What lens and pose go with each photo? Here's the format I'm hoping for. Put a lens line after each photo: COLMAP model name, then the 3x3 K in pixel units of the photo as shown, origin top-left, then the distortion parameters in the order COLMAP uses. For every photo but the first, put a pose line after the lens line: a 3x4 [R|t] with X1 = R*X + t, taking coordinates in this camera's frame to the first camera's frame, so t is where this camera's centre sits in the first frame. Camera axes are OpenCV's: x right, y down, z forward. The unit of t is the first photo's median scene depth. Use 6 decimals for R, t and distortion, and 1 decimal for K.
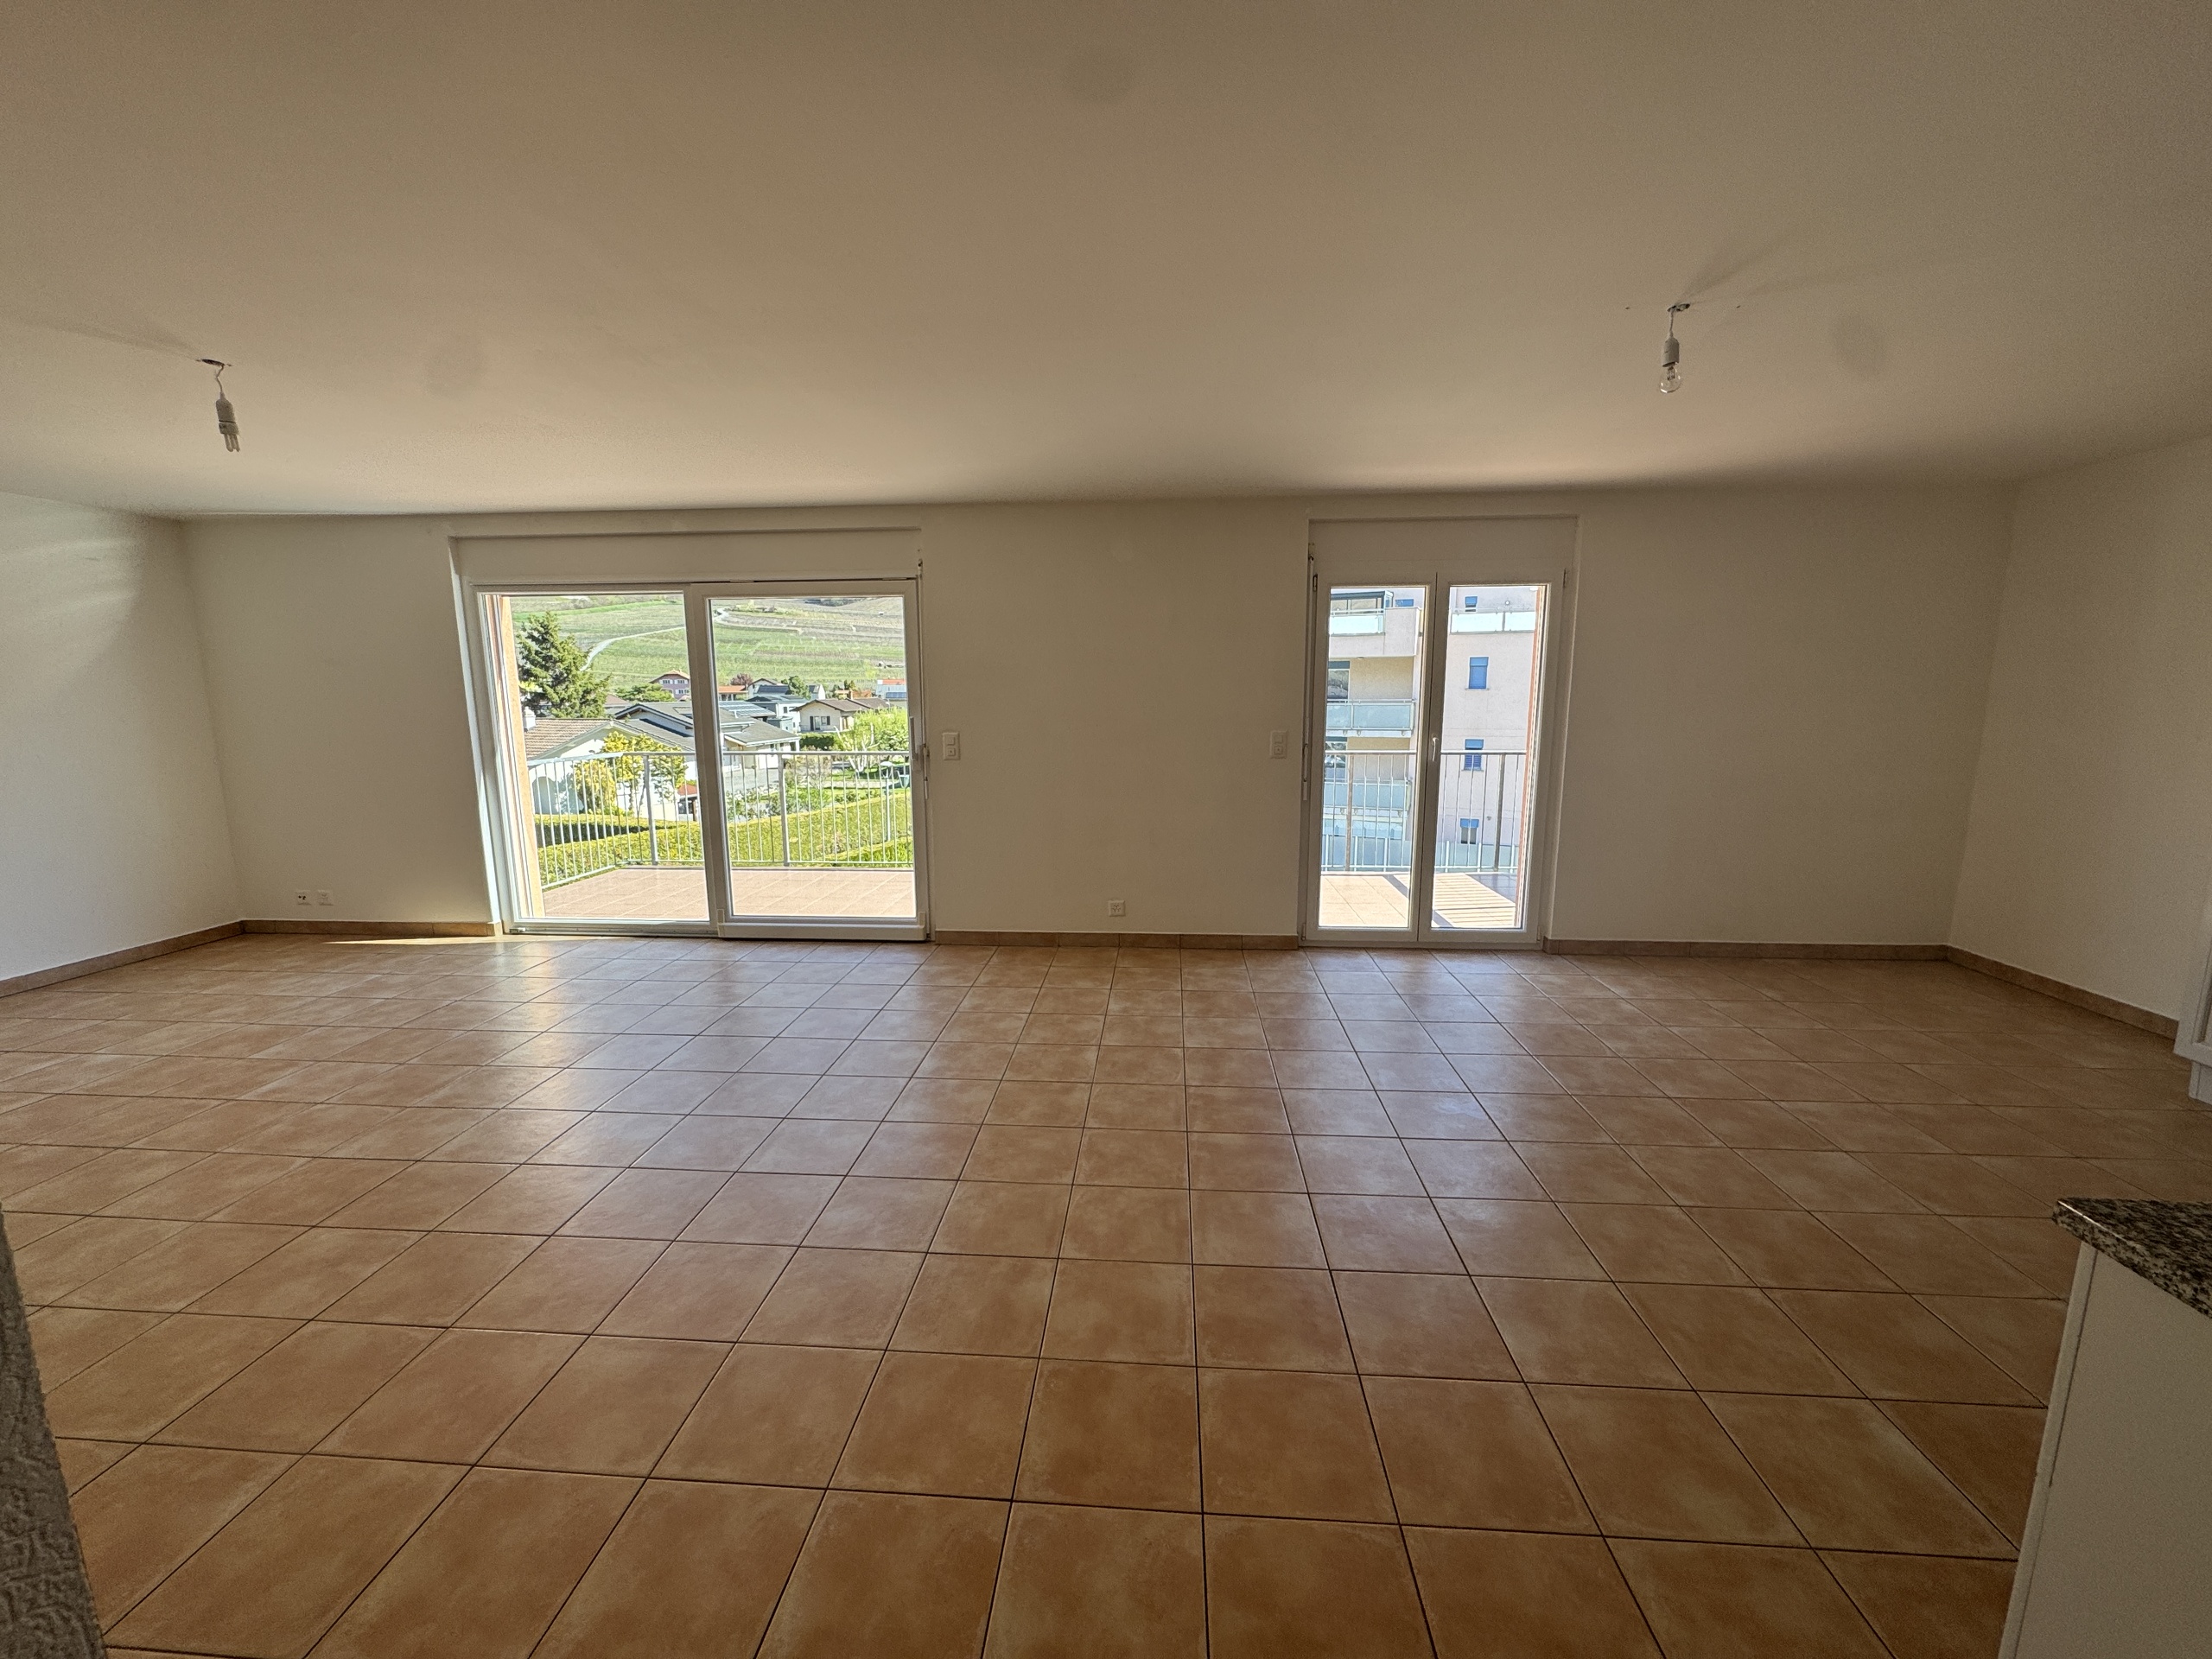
lens RADIAL K [[881.4, 0, 1100.5], [0, 881.4, 830.0], [0, 0, 1]] dist [-0.003401, -0.000147]
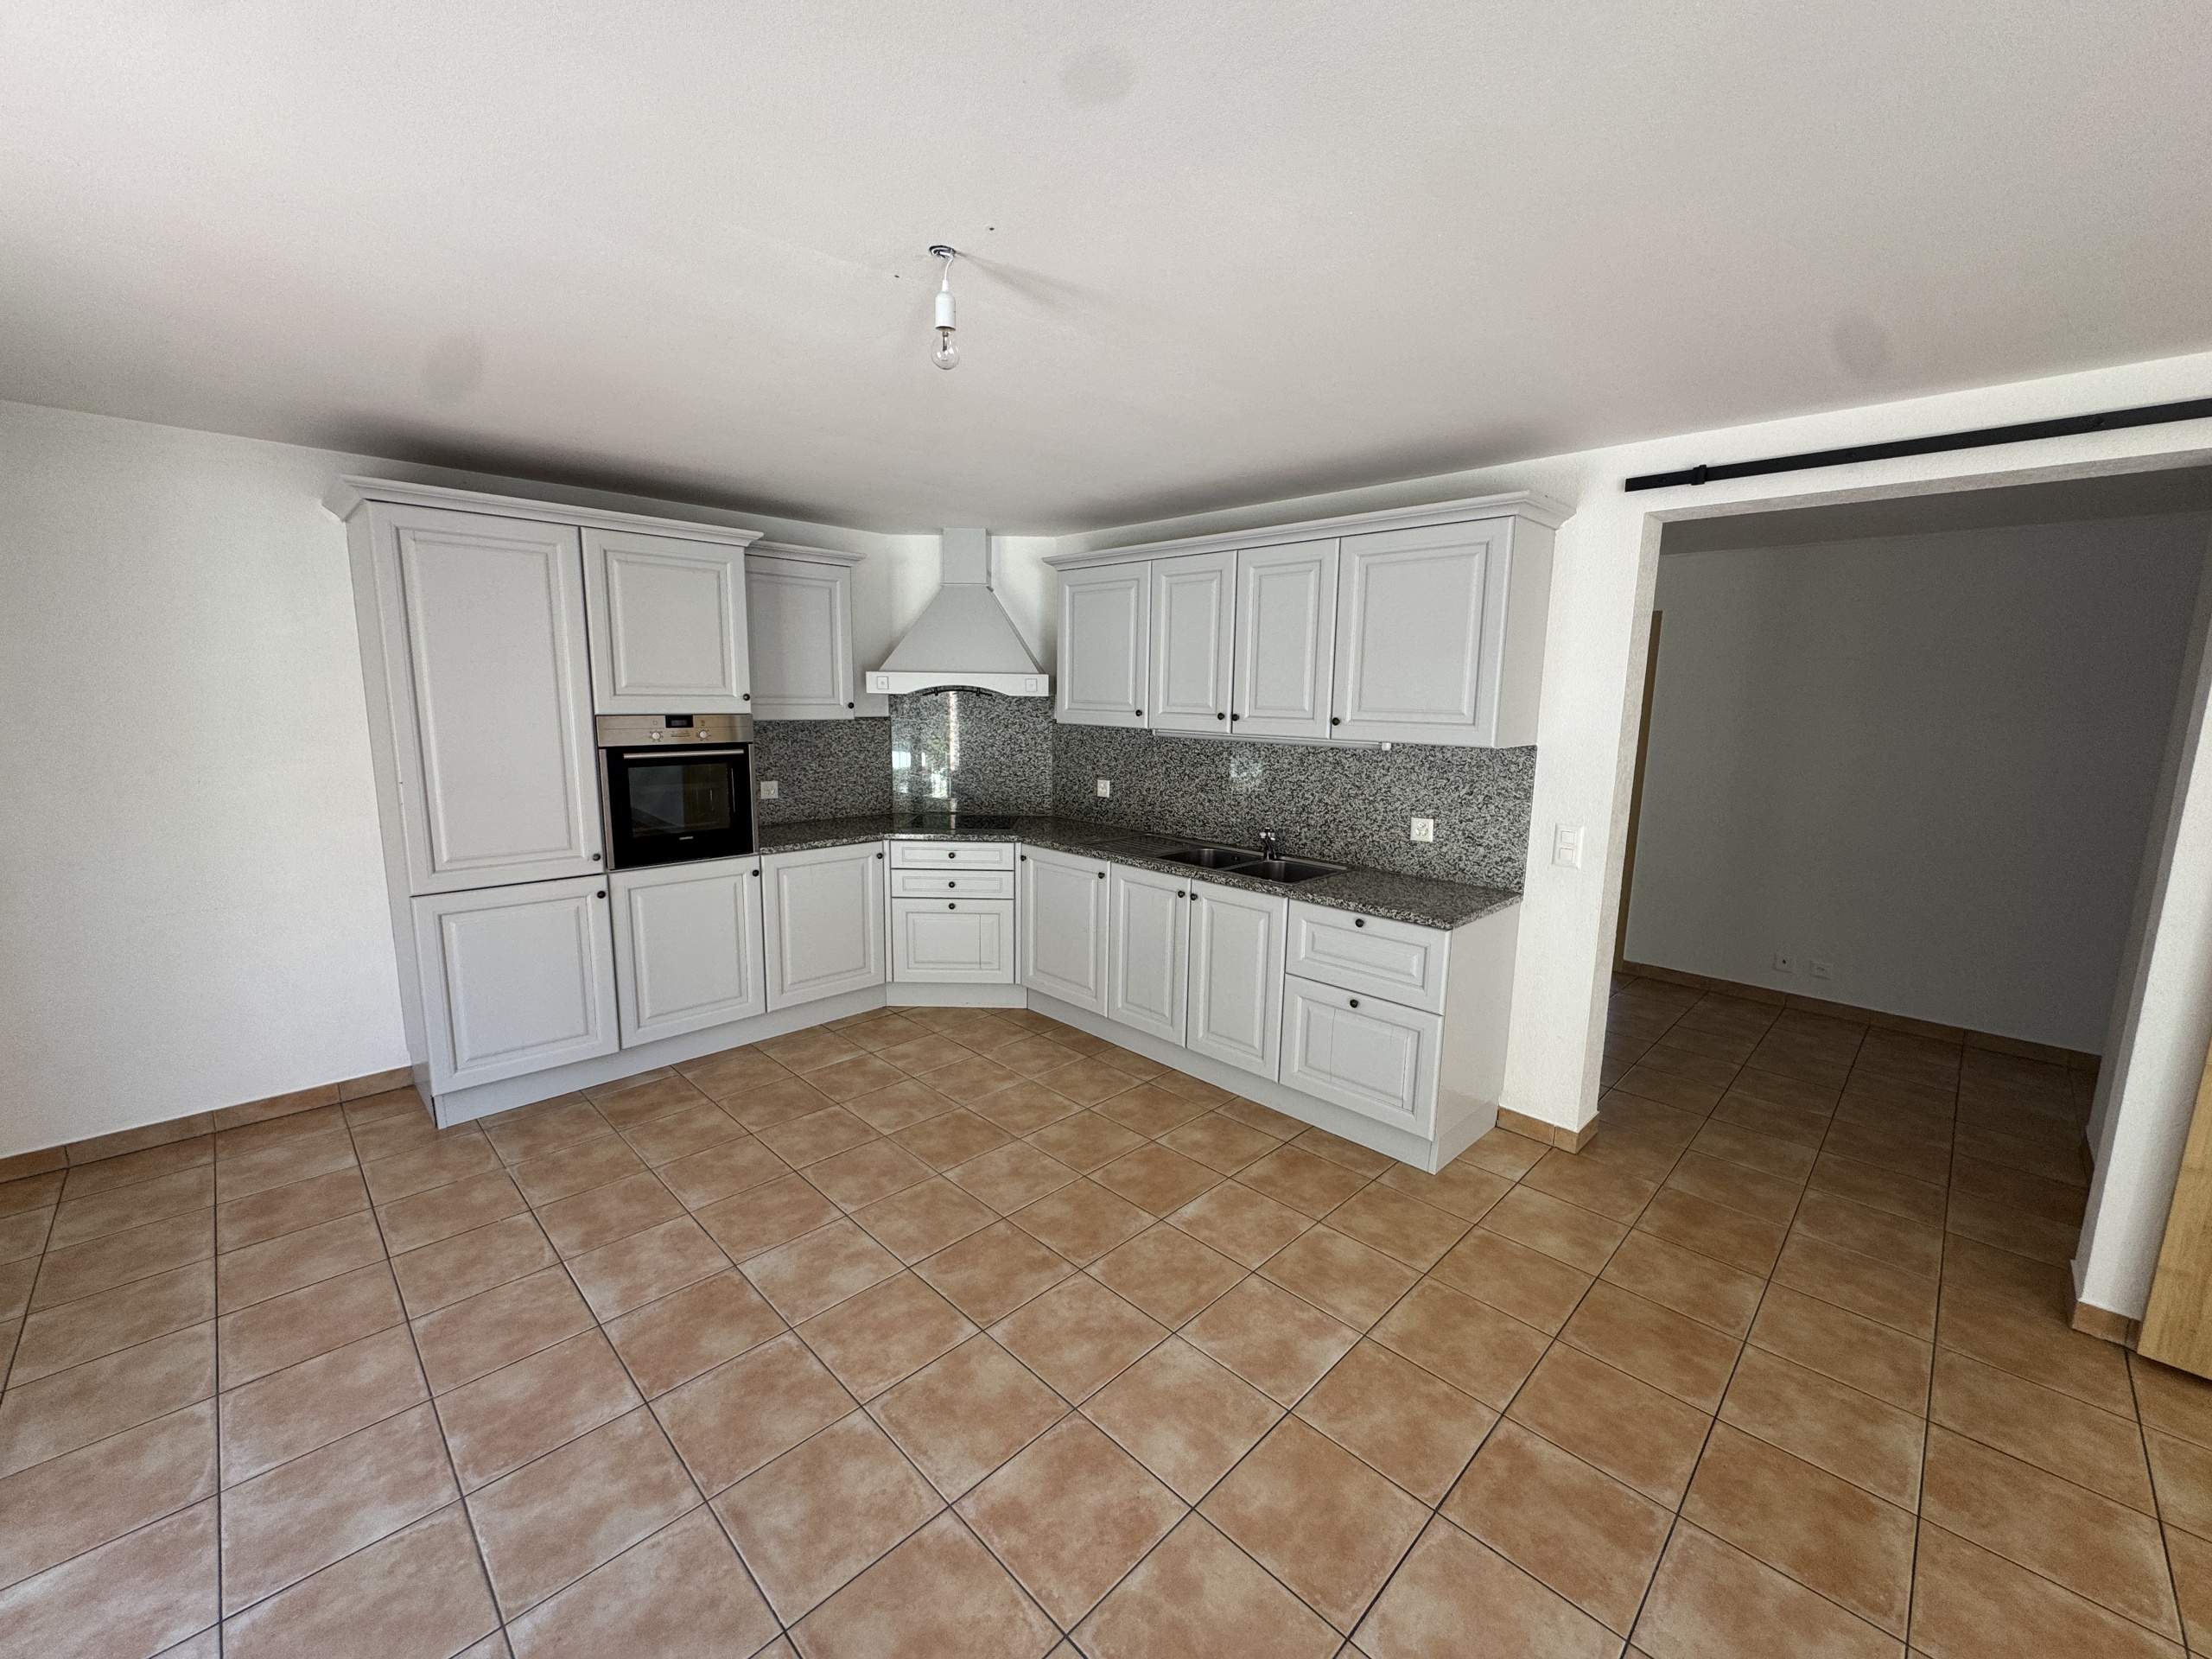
lens RADIAL K [[881.4, 0, 1102.0], [0, 881.4, 829.9], [0, 0, 1]] dist [-0.003401, -0.000147]
pose [[-0.759548, -0.106301, 0.641706, 0.032924], [0.092891, 0.958716, 0.268765, -0.235029], [-0.643784, 0.263749, -0.718317, 1.144127]]
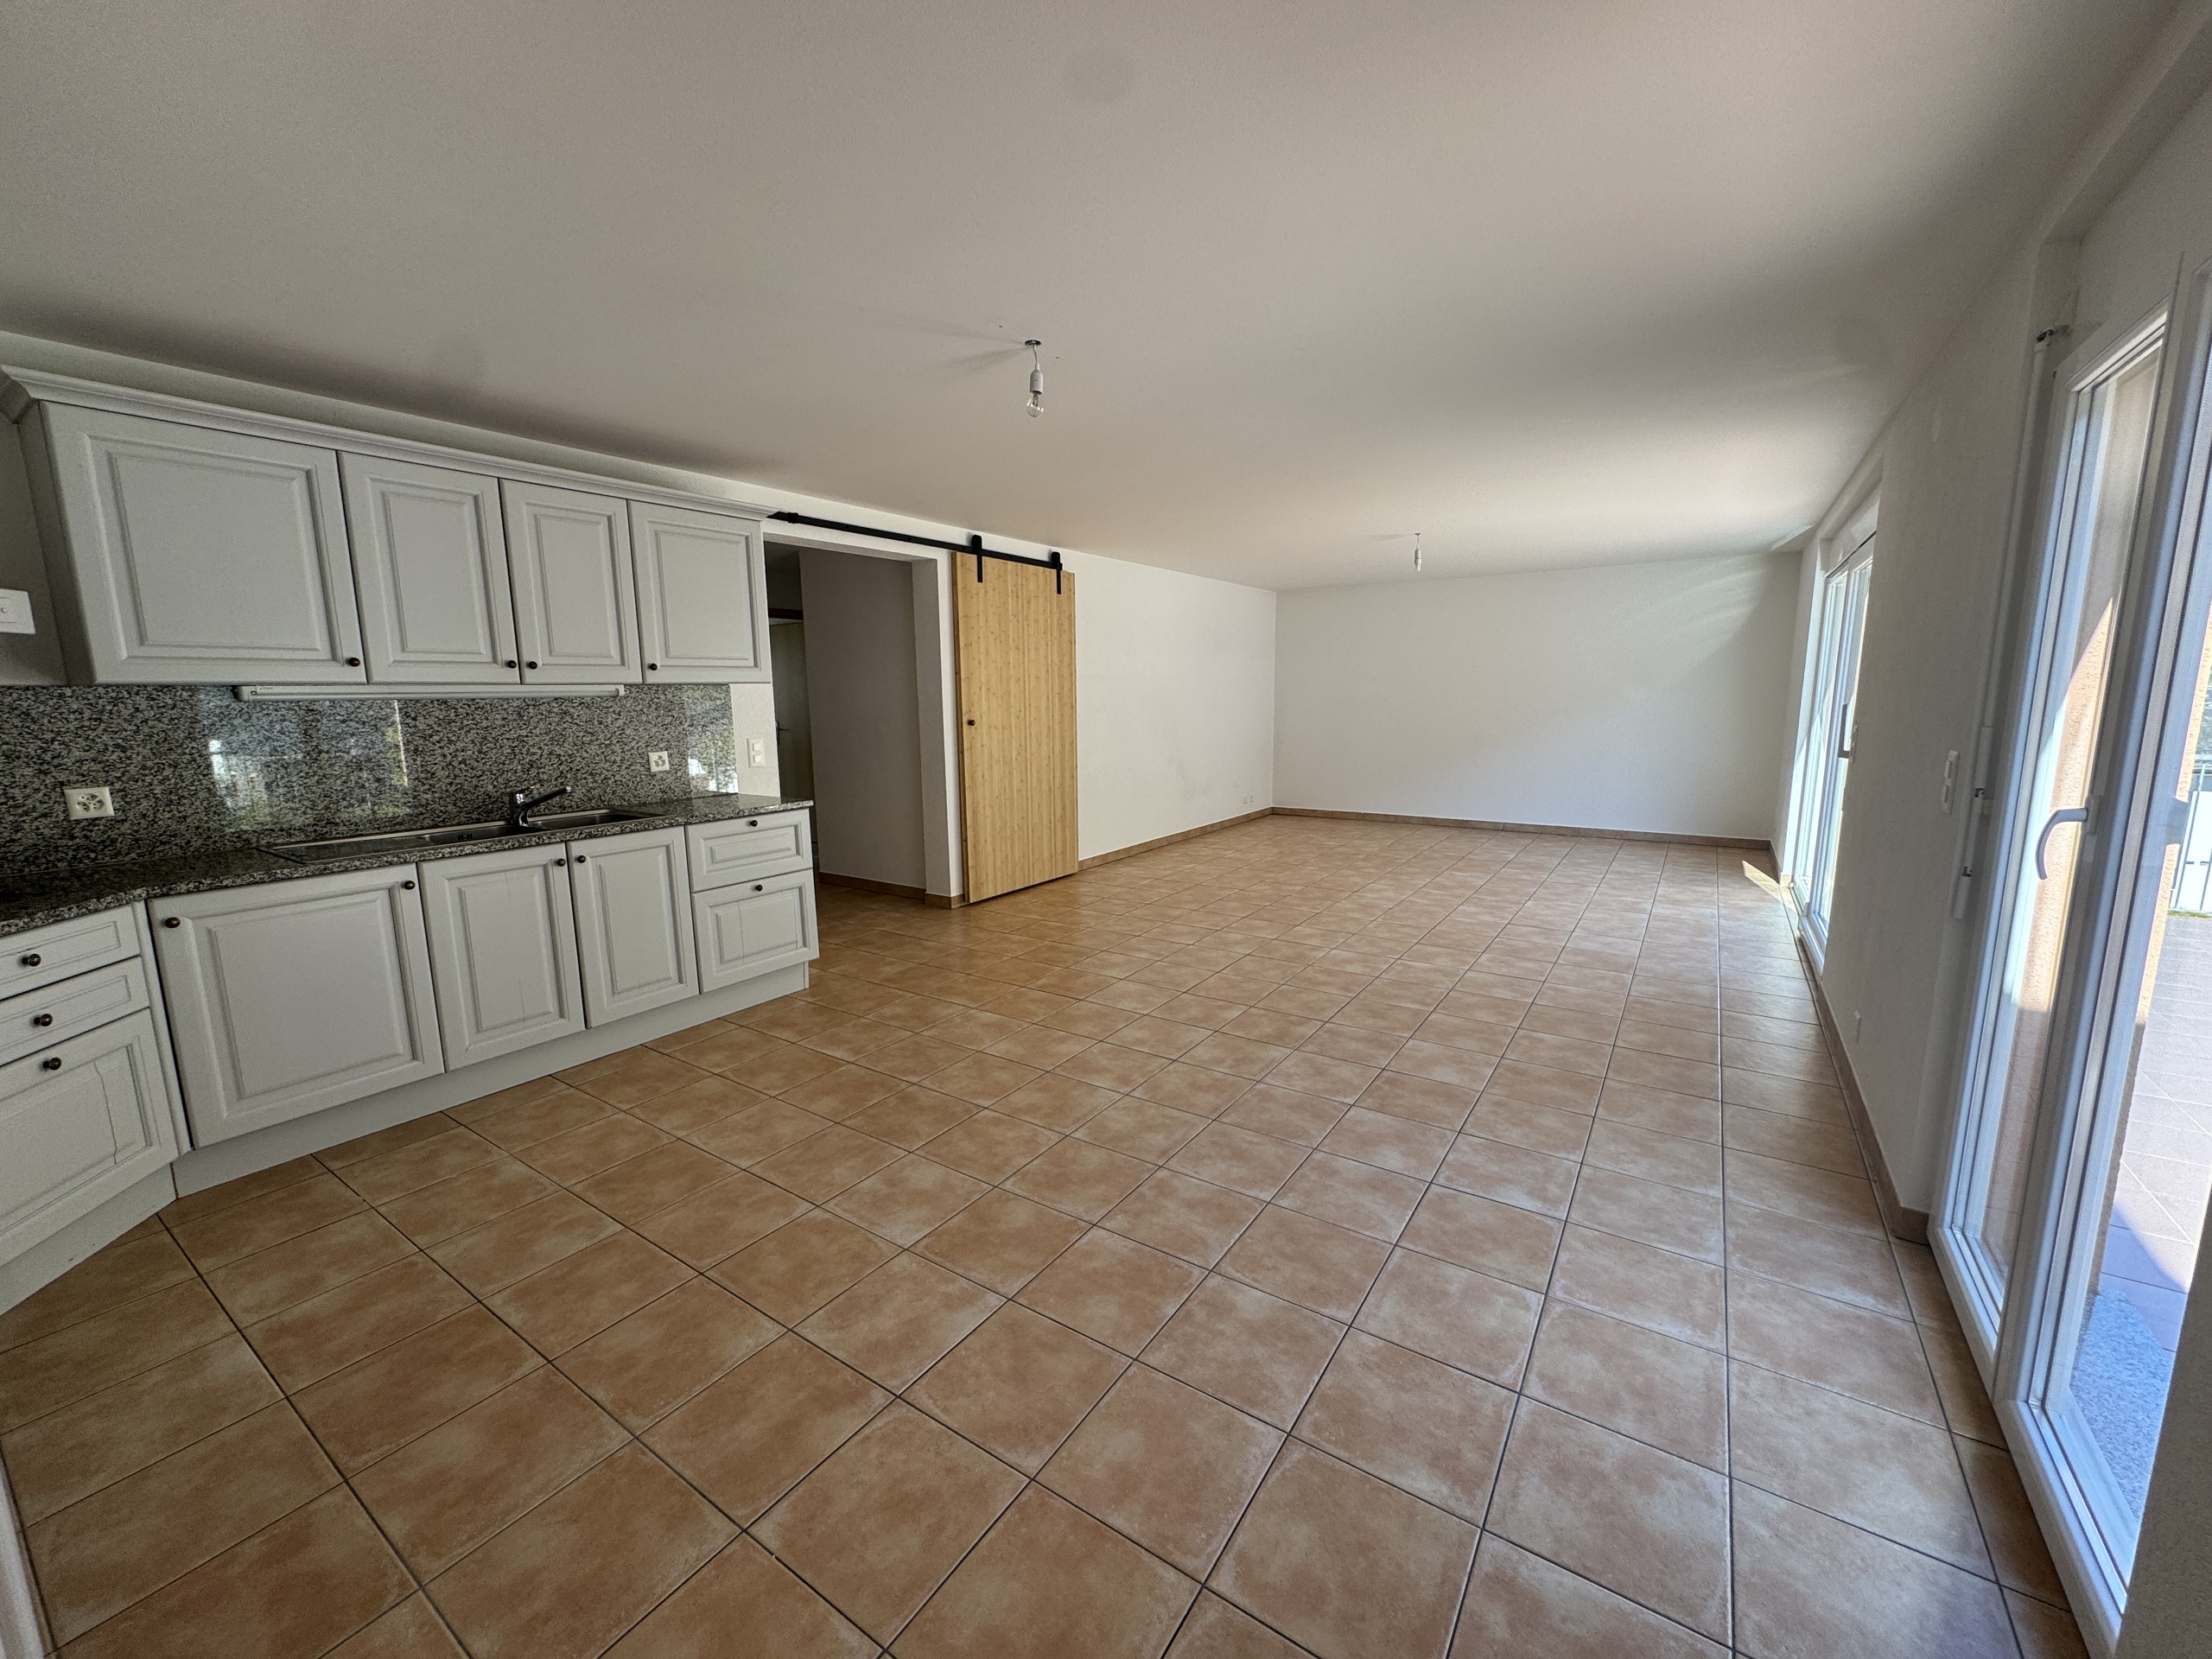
lens RADIAL K [[881.4, 0, 1108.4], [0, 881.4, 833.7], [0, 0, 1]] dist [-0.003401, -0.000147]
pose [[-0.493432, 0.153250, -0.856177, 1.236254], [-0.122641, 0.962263, 0.242919, -0.196946], [0.861094, 0.224867, -0.456017, 1.284501]]
